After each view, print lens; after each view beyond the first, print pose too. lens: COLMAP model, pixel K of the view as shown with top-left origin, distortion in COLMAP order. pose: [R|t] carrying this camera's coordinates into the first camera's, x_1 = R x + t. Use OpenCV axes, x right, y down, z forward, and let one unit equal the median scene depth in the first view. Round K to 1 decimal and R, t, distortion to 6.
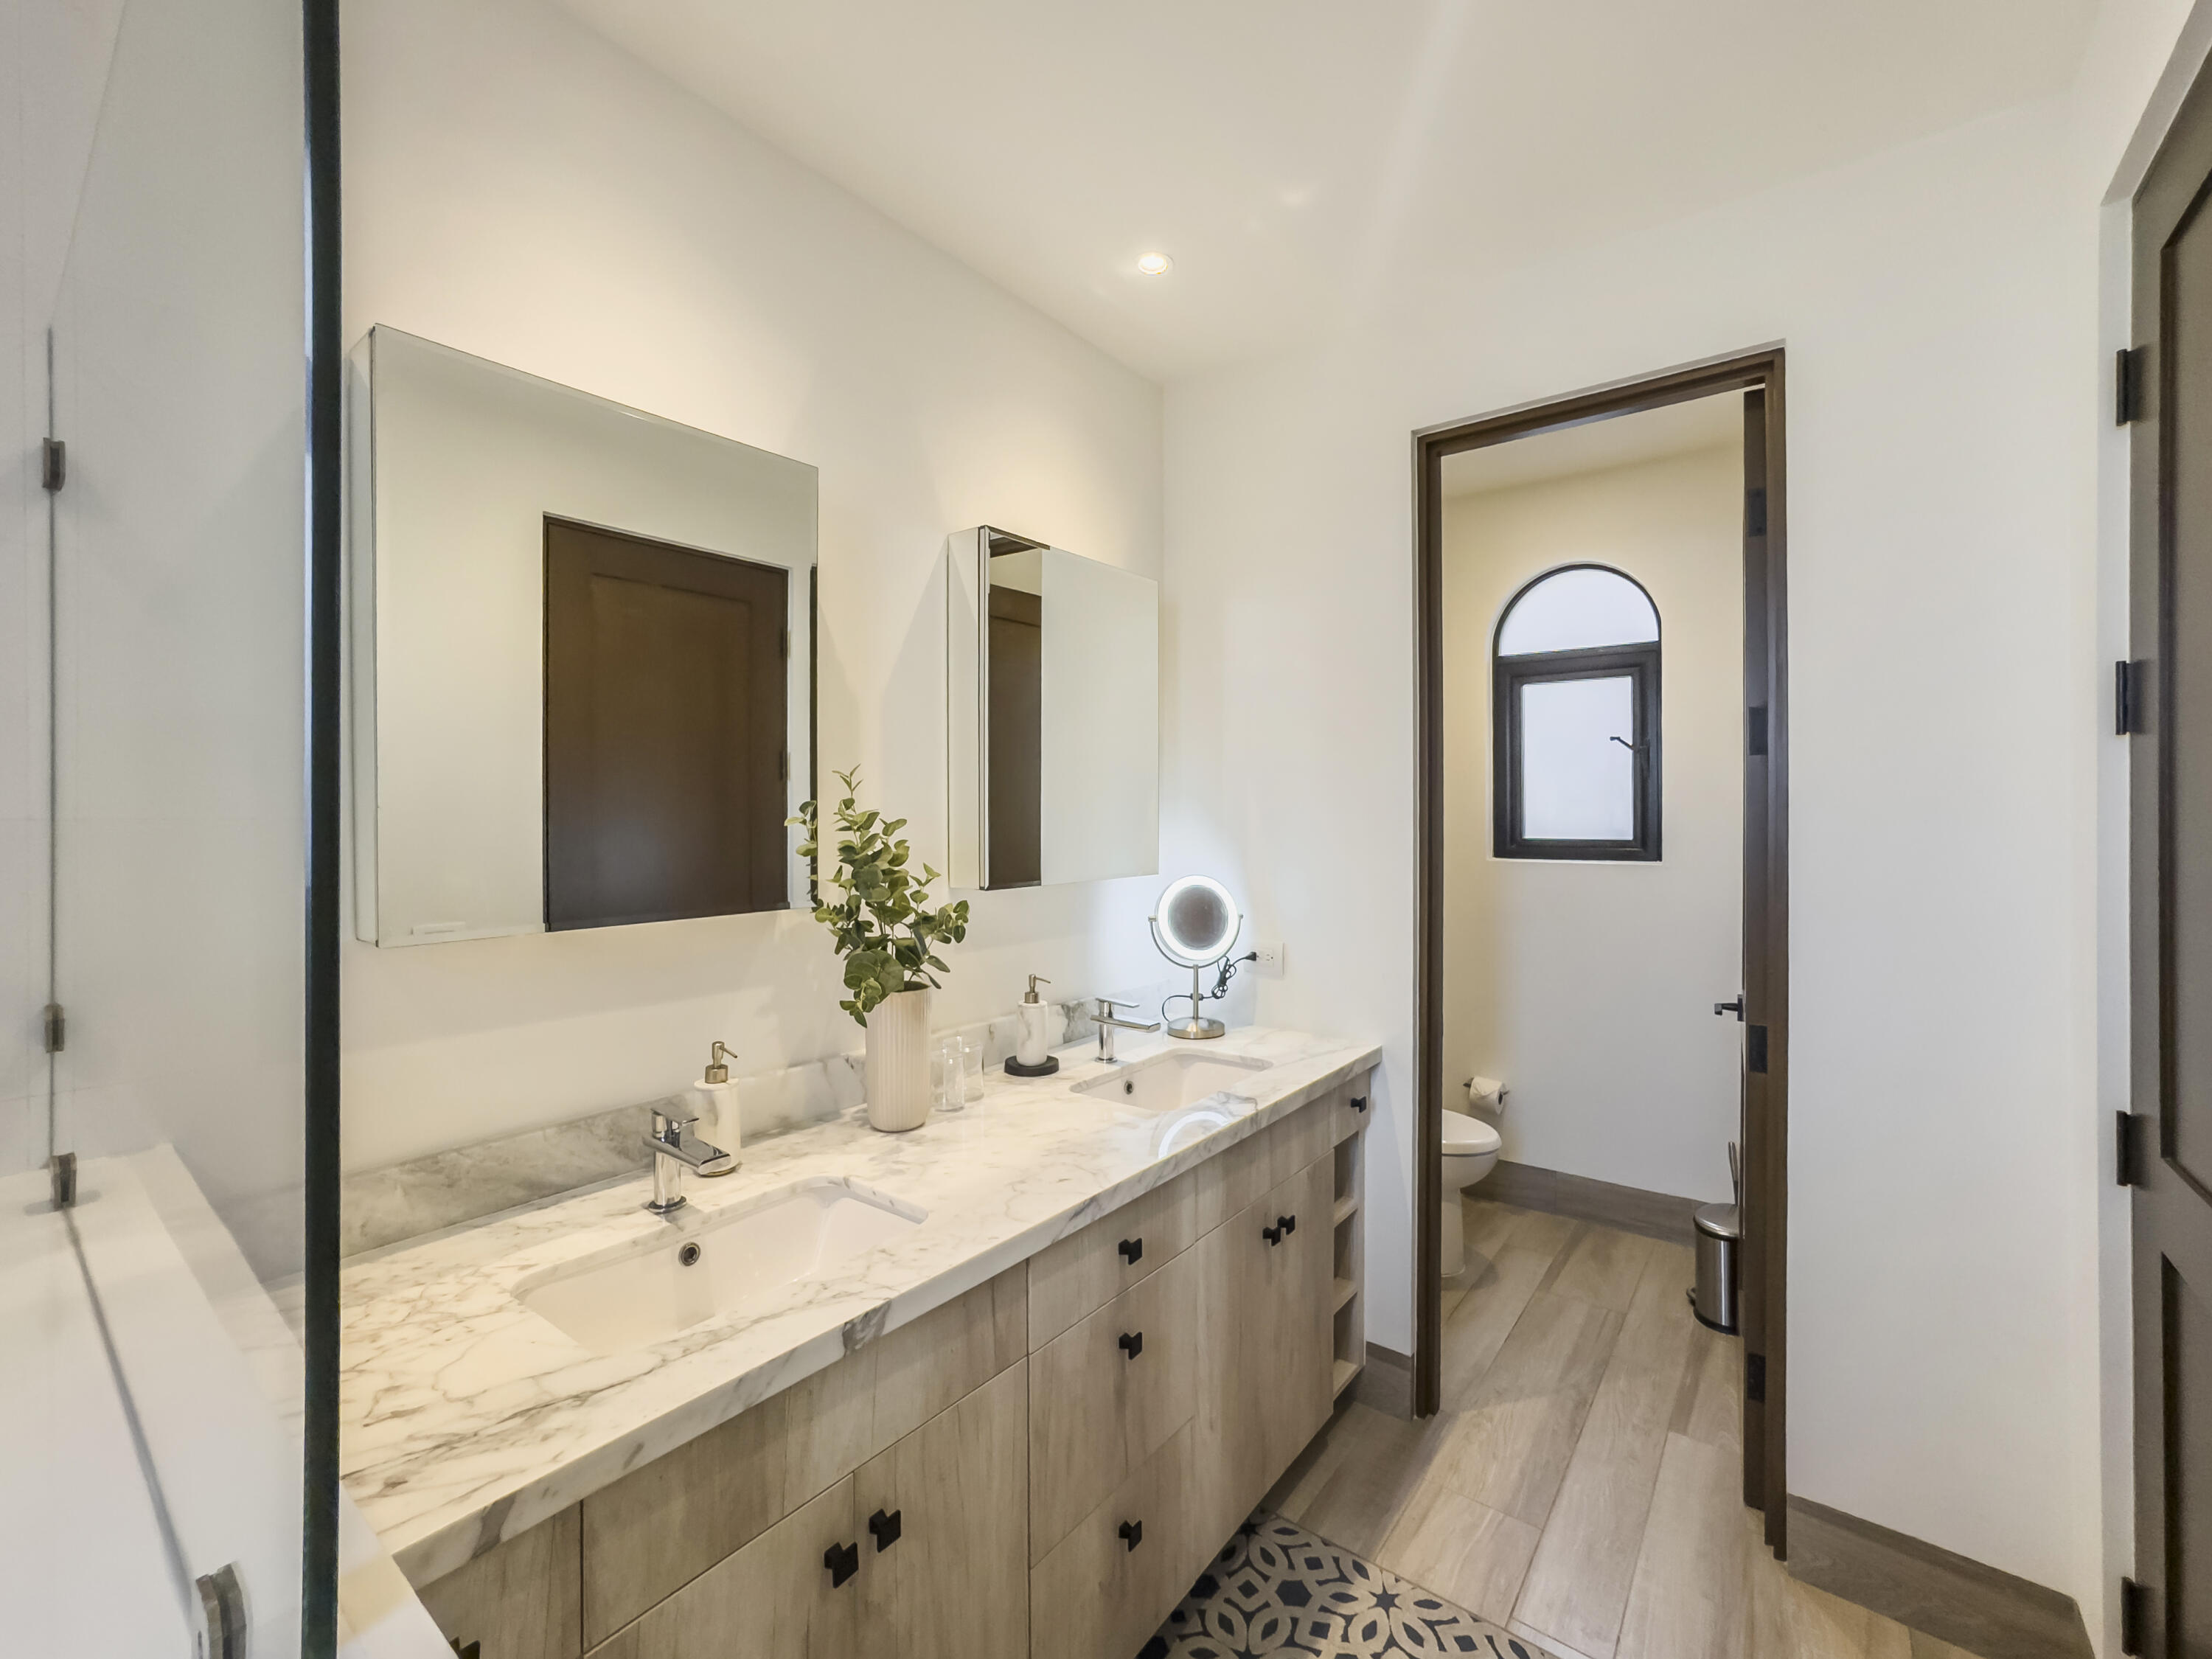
lens RADIAL K [[901.9, 0, 1114.3], [0, 901.9, 812.8], [0, 0, 1]] dist [-0.033331, 0.015188]
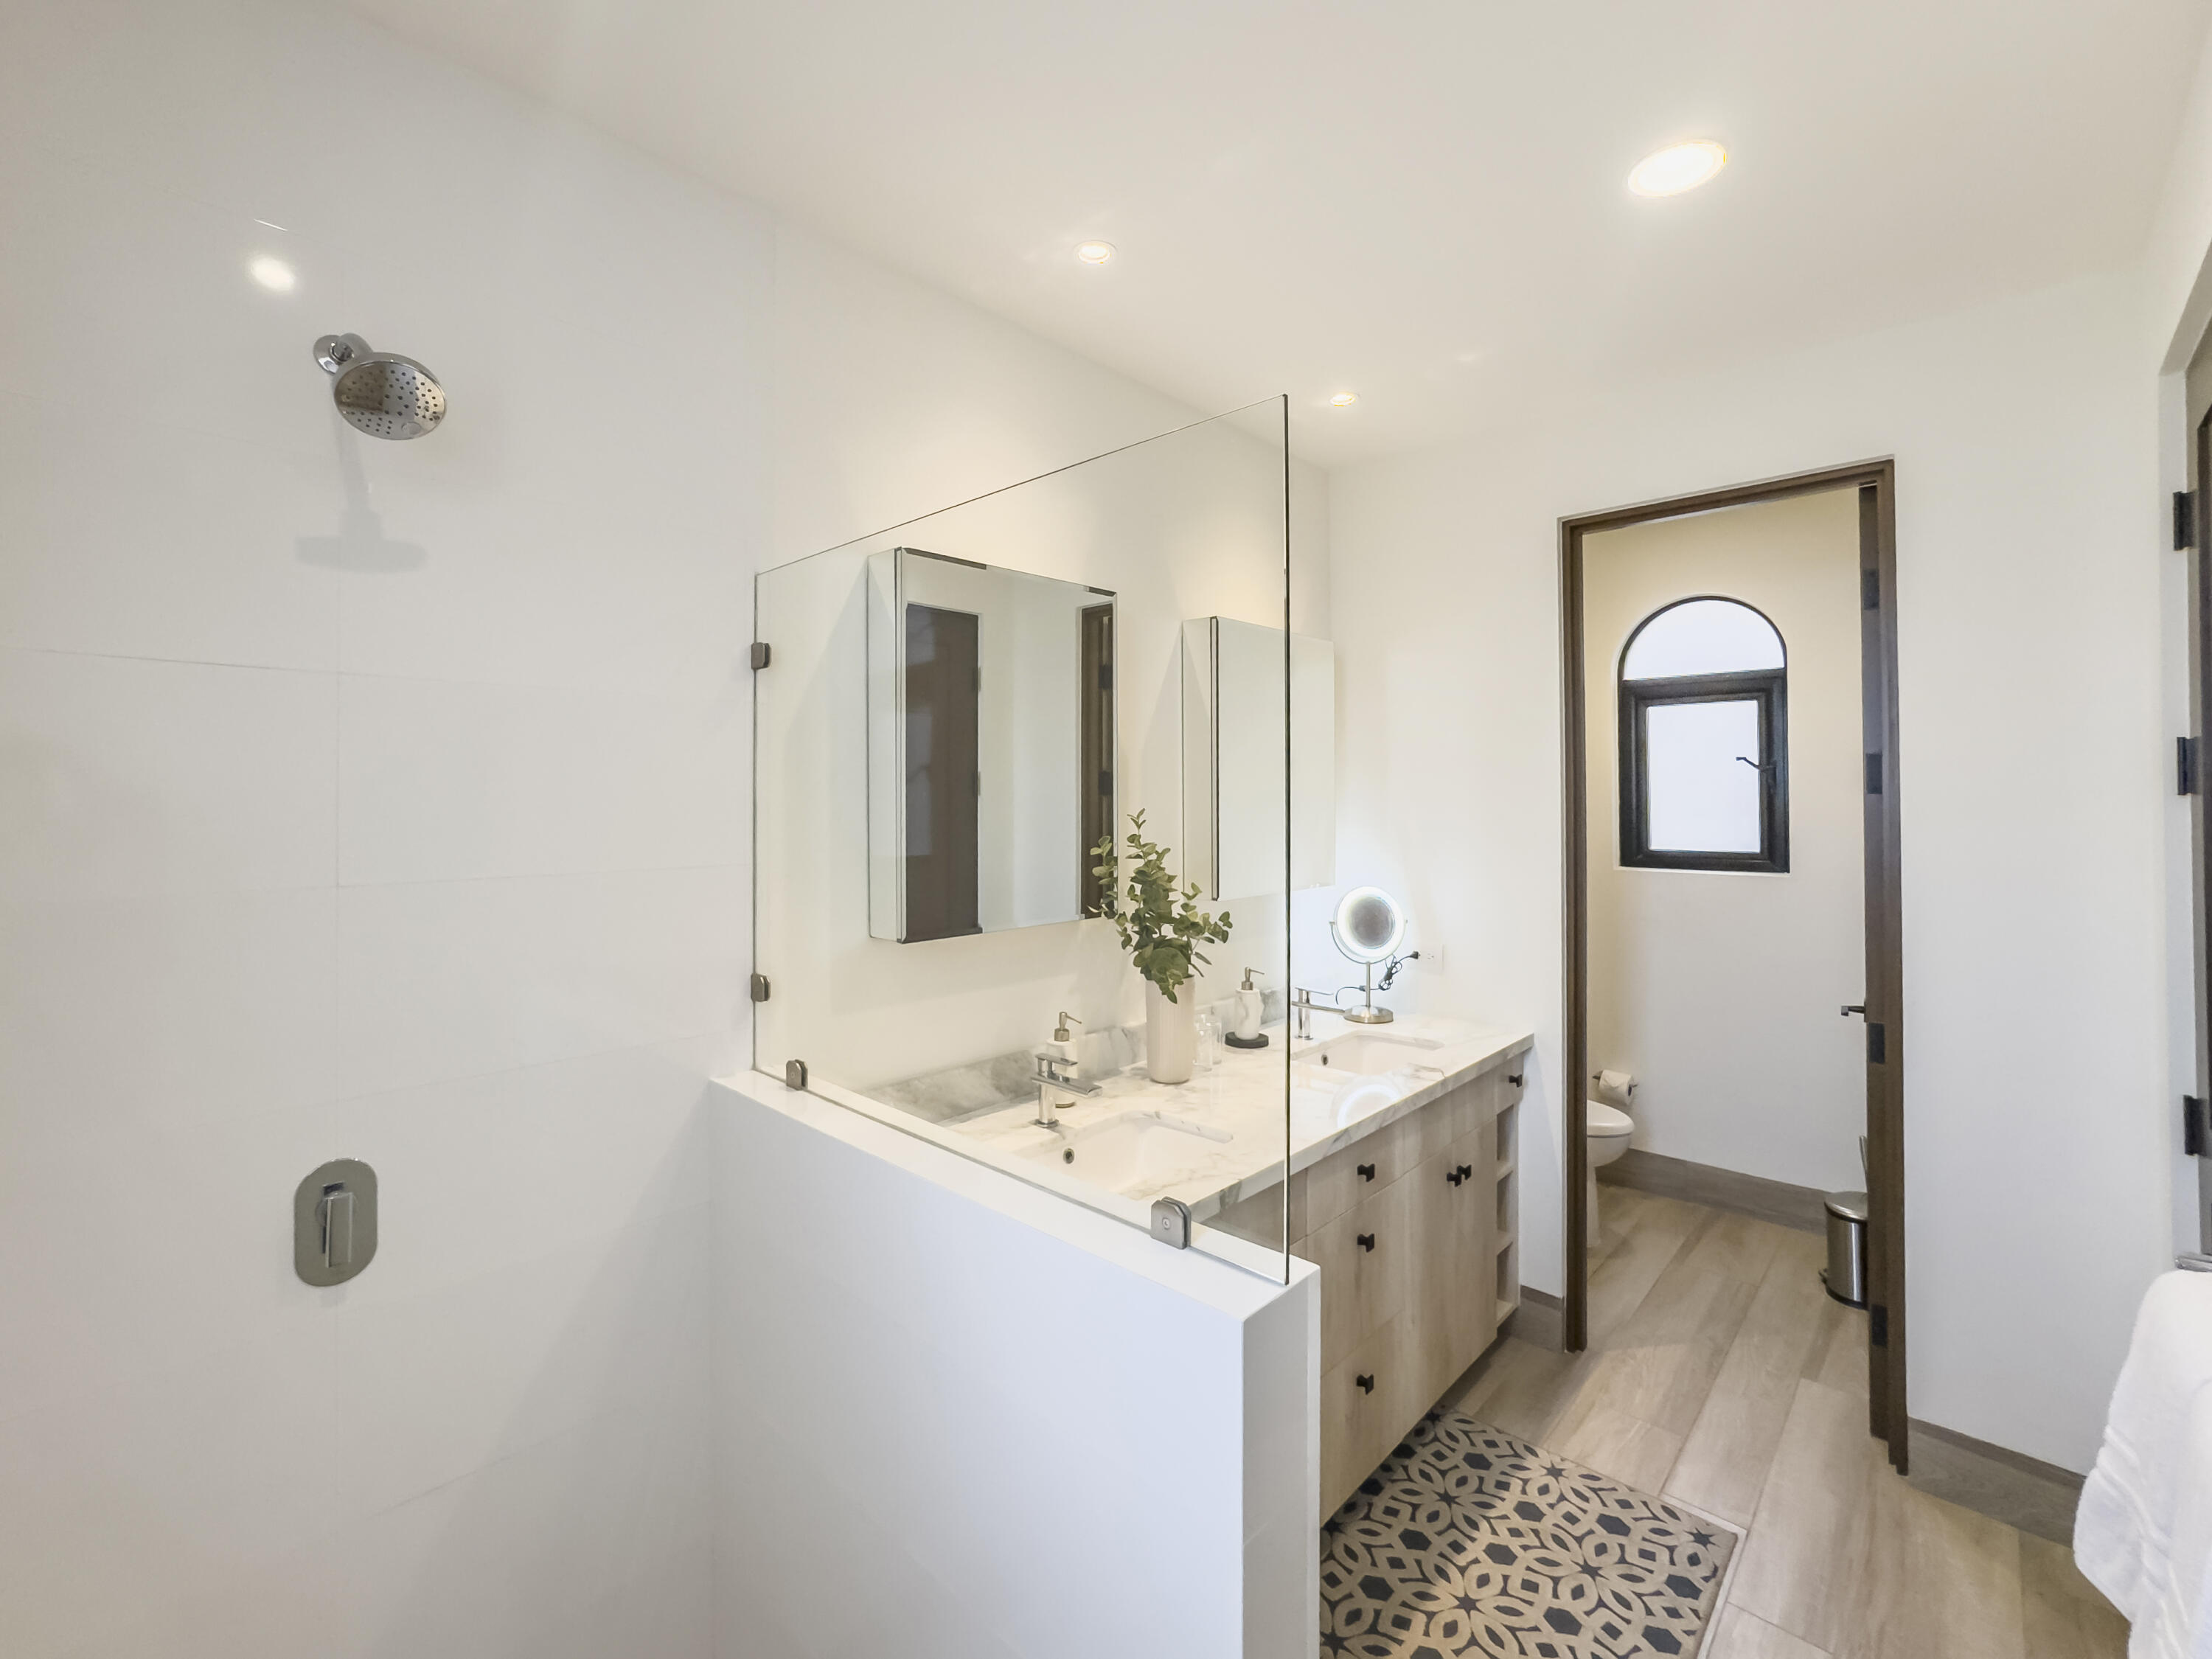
lens RADIAL K [[936.5, 0, 1057.5], [0, 936.5, 785.0], [0, 0, 1]] dist [-0.031491, 0.013679]
pose [[0.992330, -0.001948, -0.123599, -0.192620], [0.000287, 0.999909, -0.013459, -0.058080], [0.123614, 0.013320, 0.992241, -0.332193]]
